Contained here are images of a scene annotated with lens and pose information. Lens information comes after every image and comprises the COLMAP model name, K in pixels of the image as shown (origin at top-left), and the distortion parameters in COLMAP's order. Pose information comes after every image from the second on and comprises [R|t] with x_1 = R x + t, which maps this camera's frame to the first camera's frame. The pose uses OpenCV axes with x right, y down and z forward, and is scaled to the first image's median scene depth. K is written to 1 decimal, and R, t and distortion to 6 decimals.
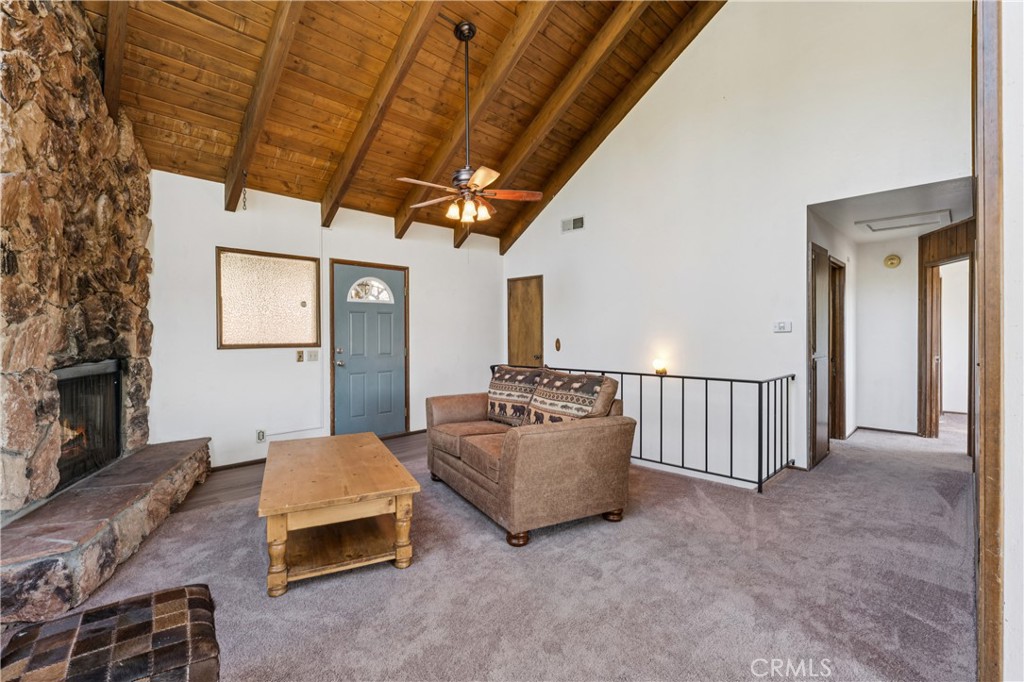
lens RADIAL K [[464.4, 0, 514.0], [0, 464.4, 339.9], [0, 0, 1]] dist [-0.000429, 0.000094]
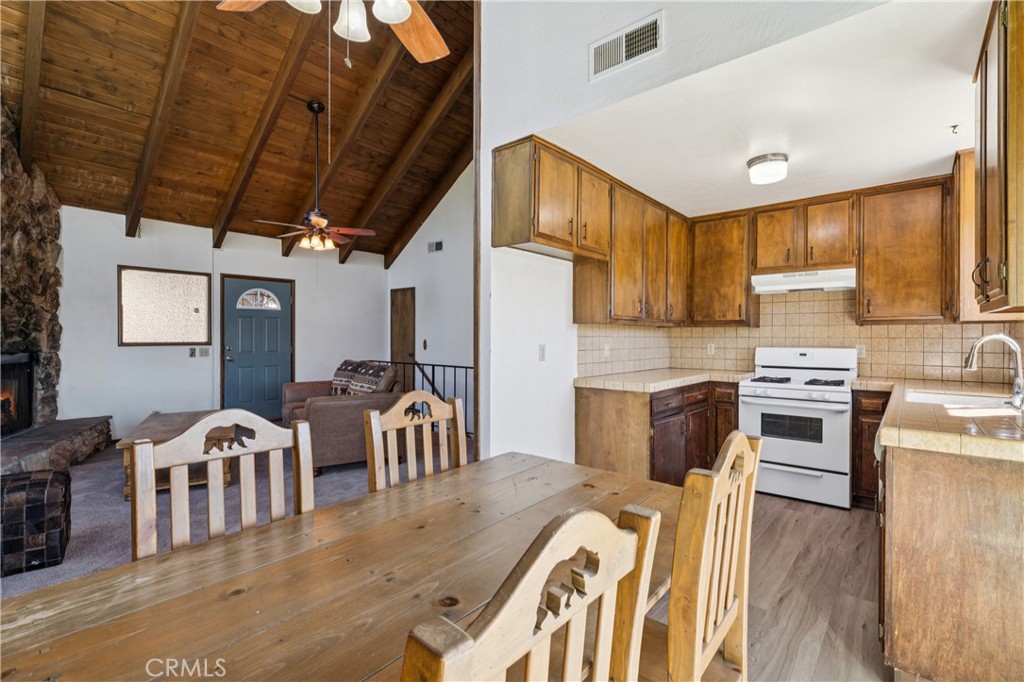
lens RADIAL K [[464.4, 0, 511.3], [0, 464.4, 340.9], [0, 0, 1]] dist [-0.000429, 0.000094]
pose [[0.997221, 0.005668, 0.074285, 0.385850], [-0.005563, 0.999983, -0.001617, 0.001843], [-0.074293, 0.001199, 0.997236, -0.391941]]
